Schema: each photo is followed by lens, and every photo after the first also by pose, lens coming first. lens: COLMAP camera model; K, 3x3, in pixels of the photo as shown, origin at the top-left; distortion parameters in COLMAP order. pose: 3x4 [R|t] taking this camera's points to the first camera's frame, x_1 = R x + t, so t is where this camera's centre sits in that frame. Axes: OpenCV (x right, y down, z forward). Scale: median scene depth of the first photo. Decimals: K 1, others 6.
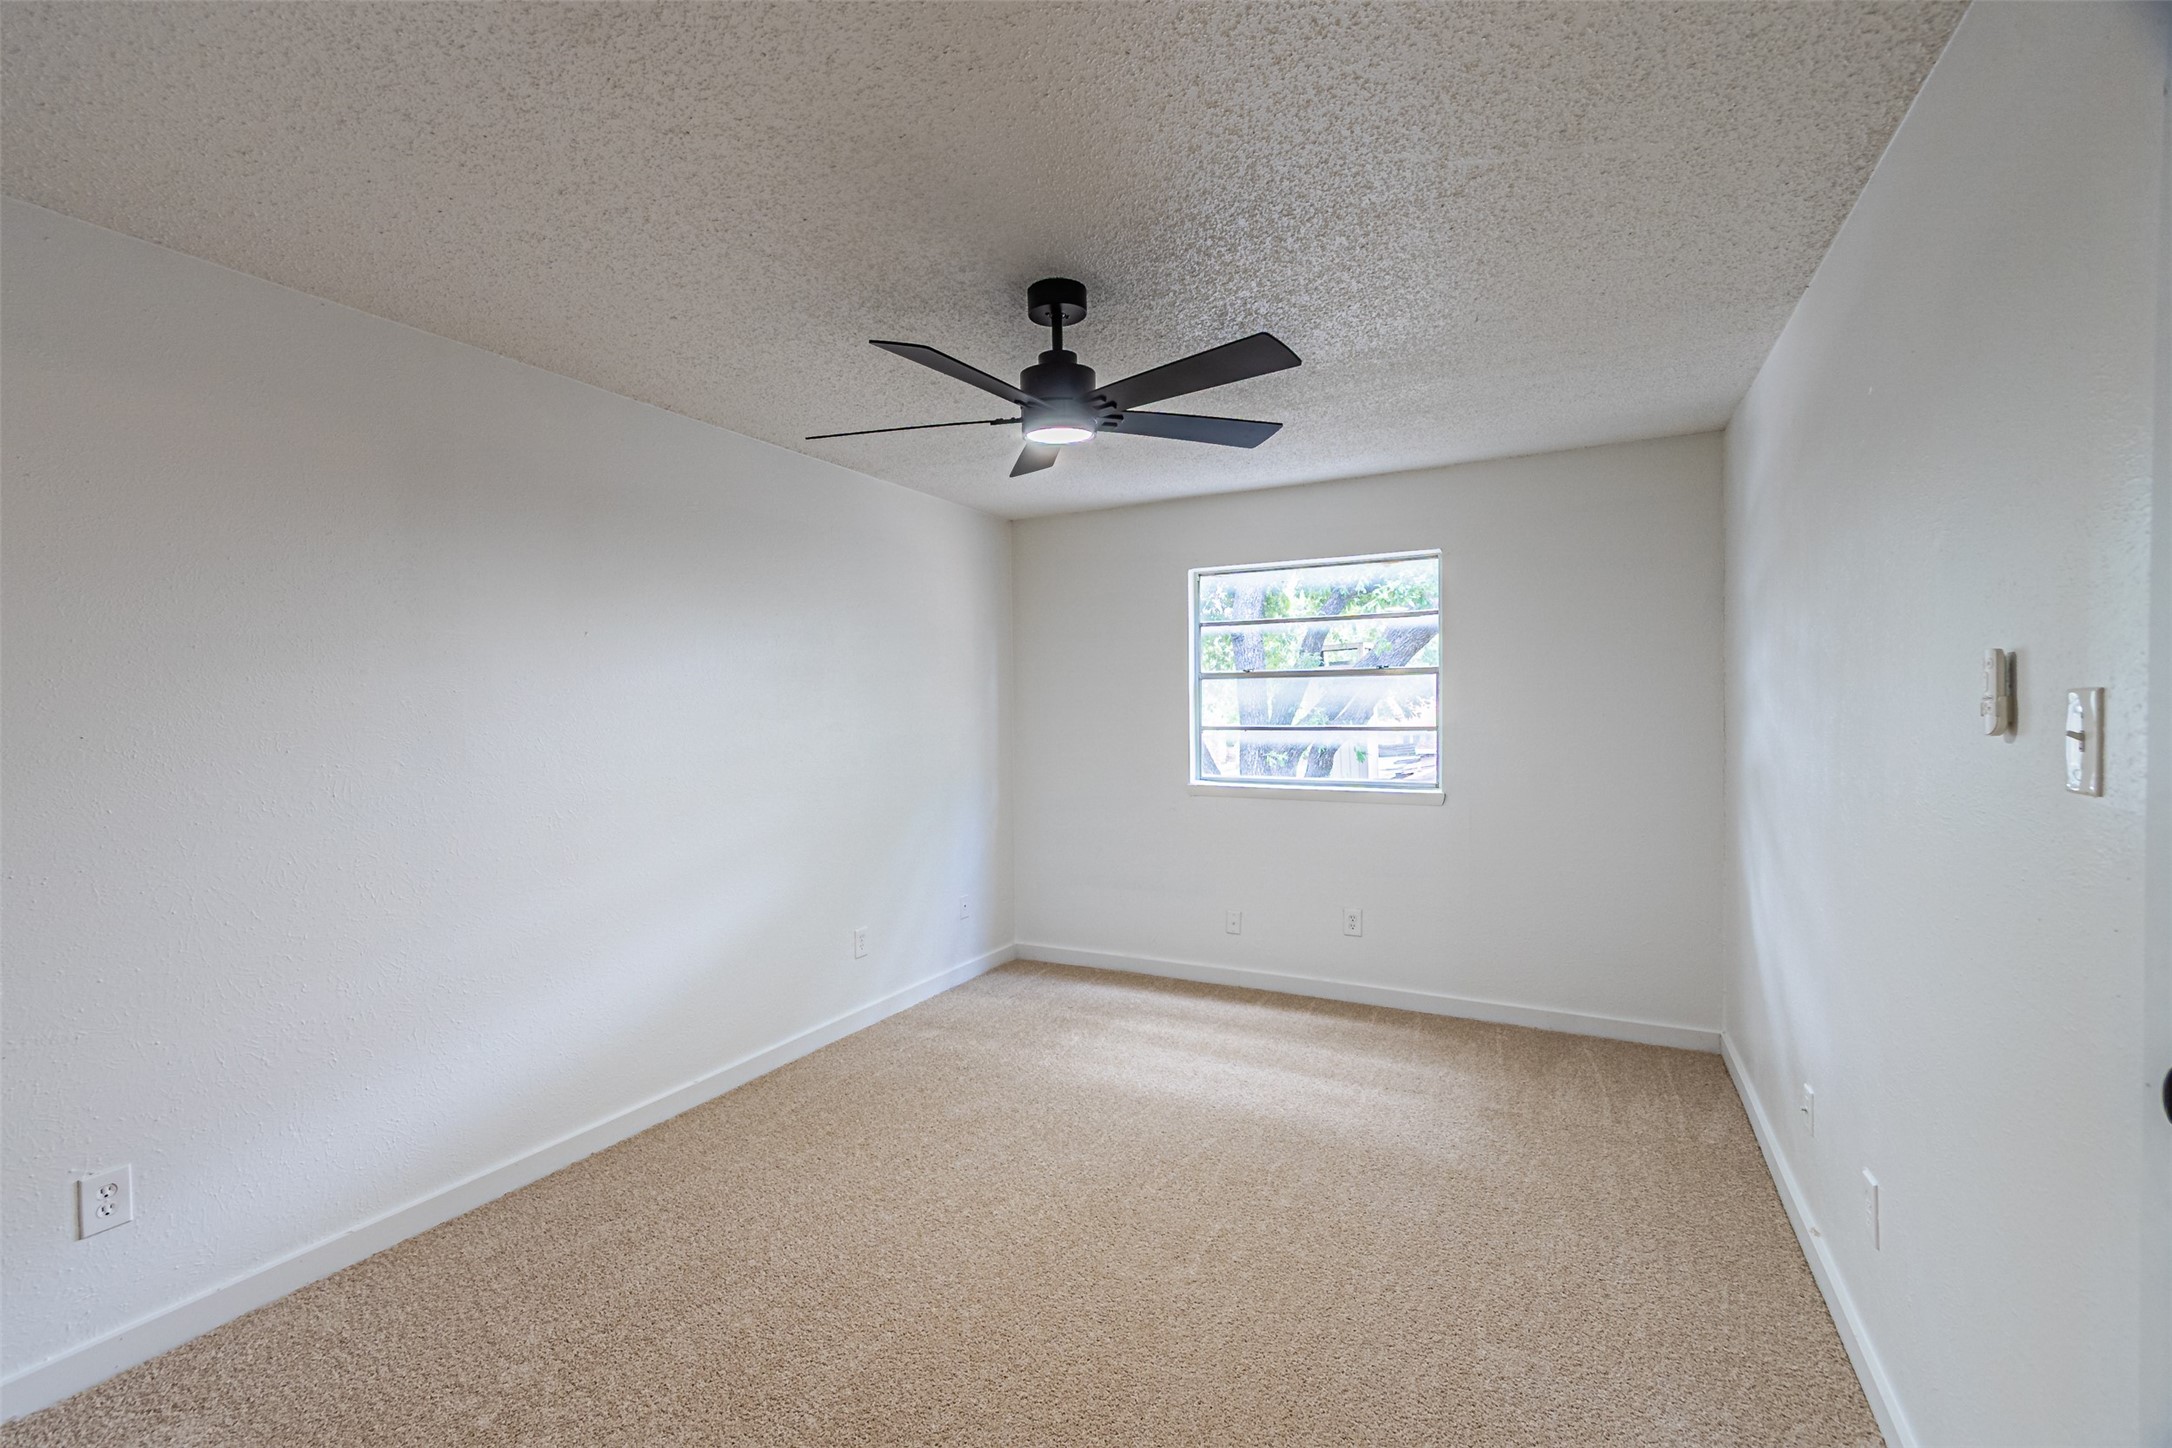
lens RADIAL K [[949.3, 0, 1071.0], [0, 949.3, 751.1], [0, 0, 1]] dist [0.004966, -0.000177]
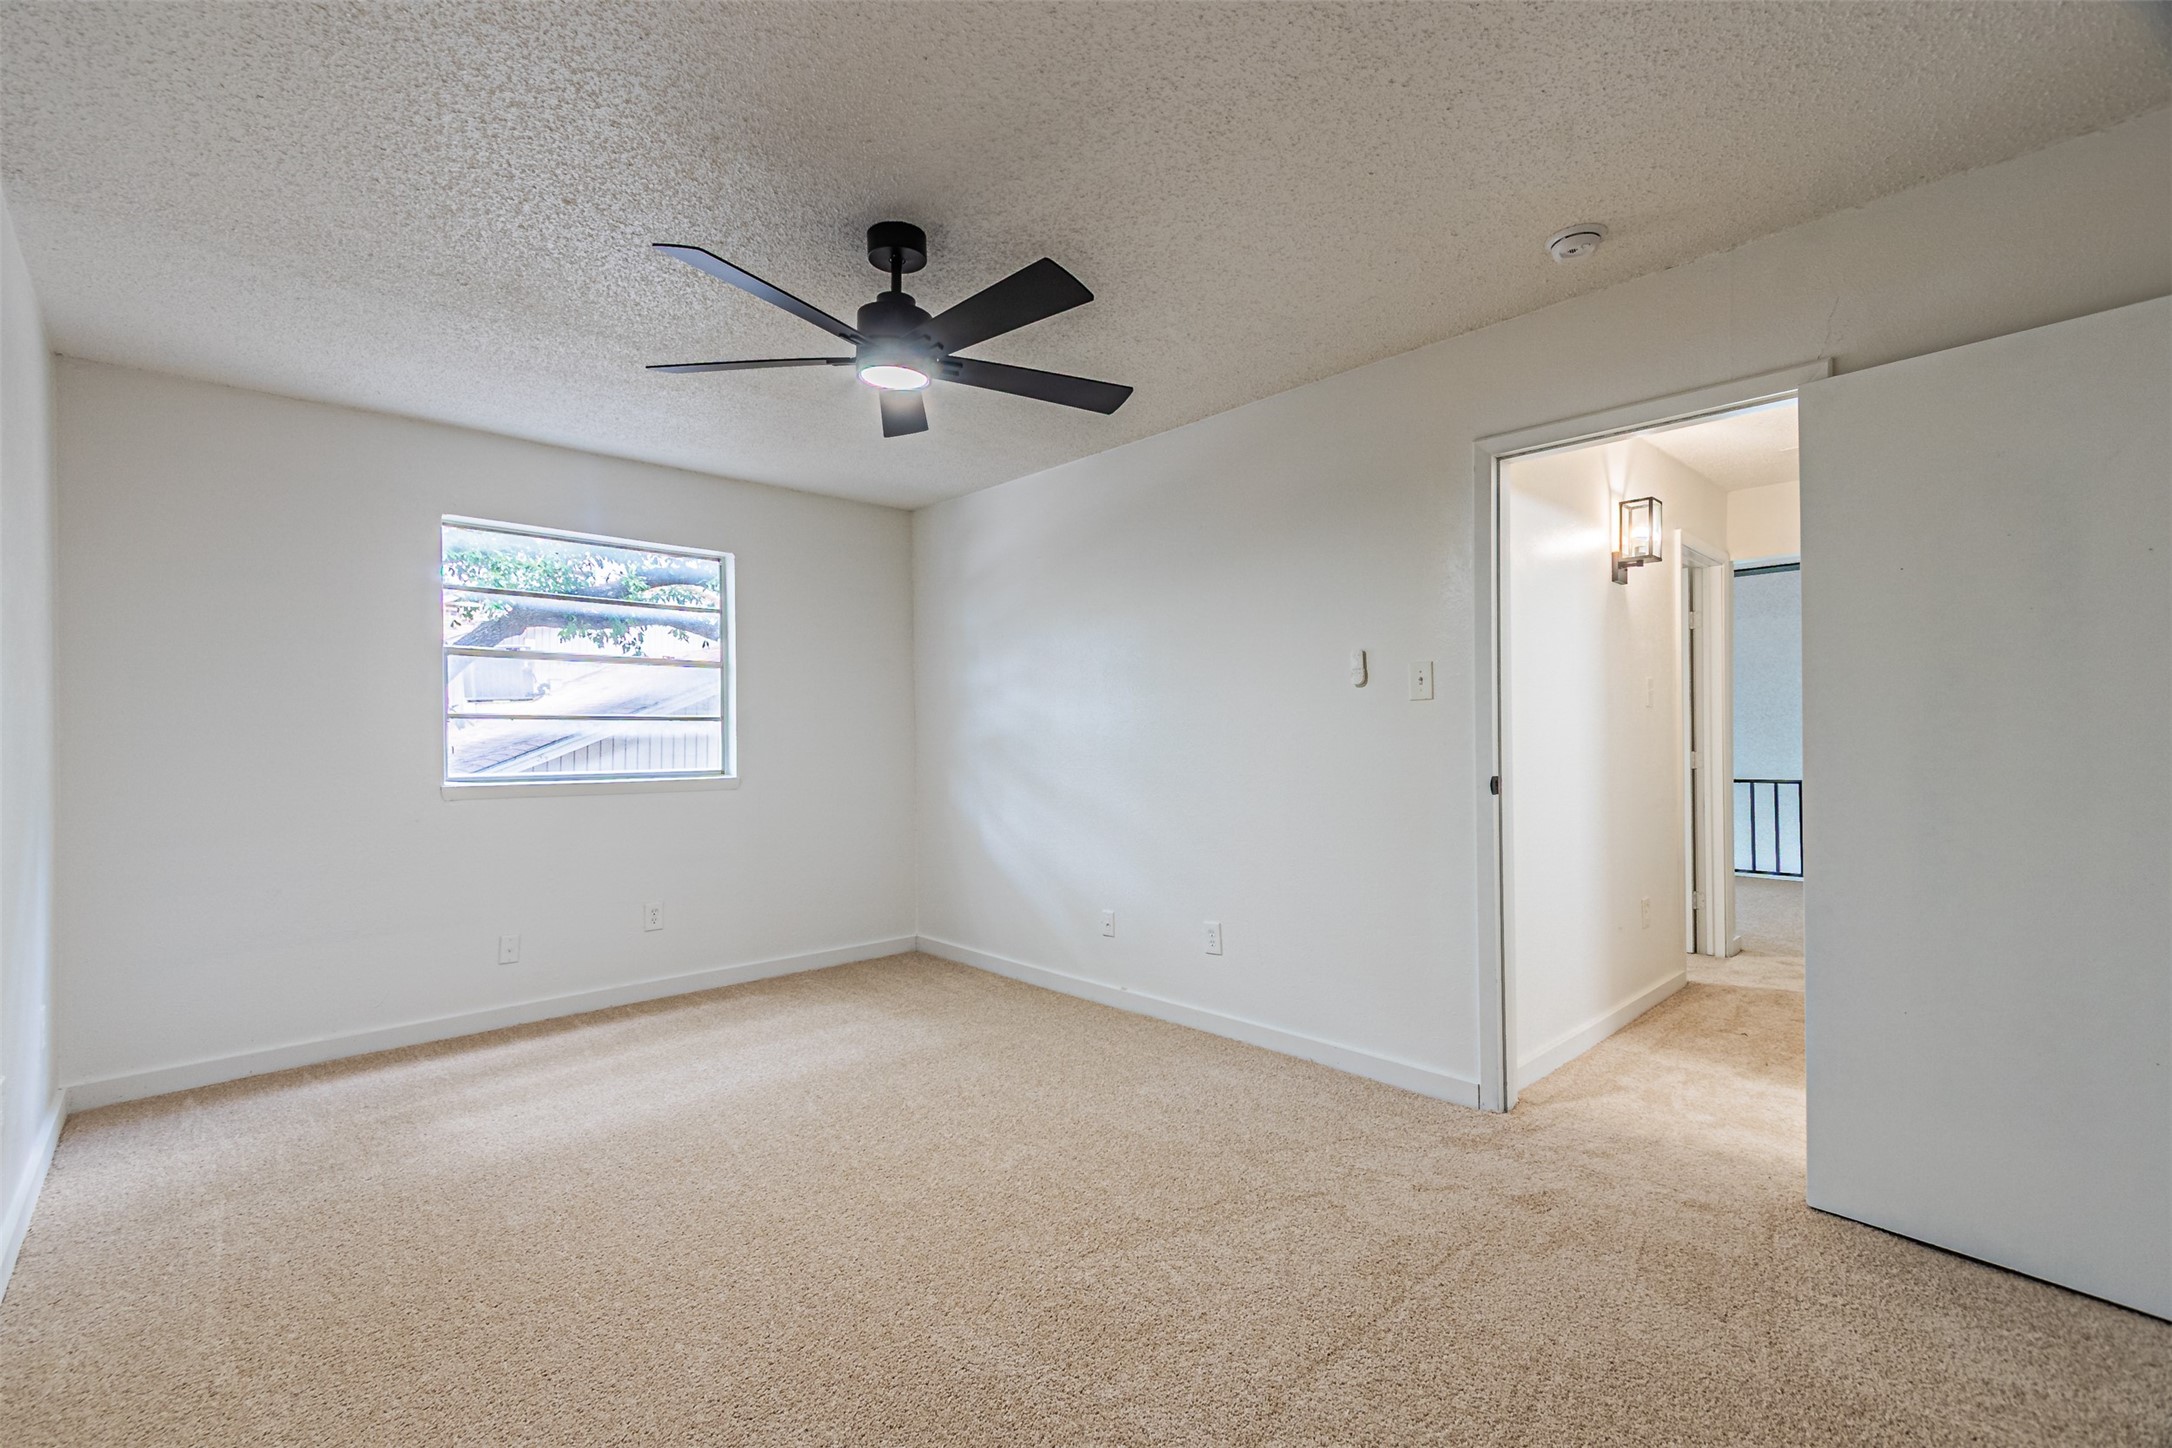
lens RADIAL K [[949.3, 0, 1071.0], [0, 949.3, 751.1], [0, 0, 1]] dist [0.004966, -0.000177]
pose [[0.323491, -0.009022, 0.946188, -0.543947], [0.050798, 0.998678, -0.007844, 0.044566], [-0.944867, 0.050602, 0.323522, 0.299879]]
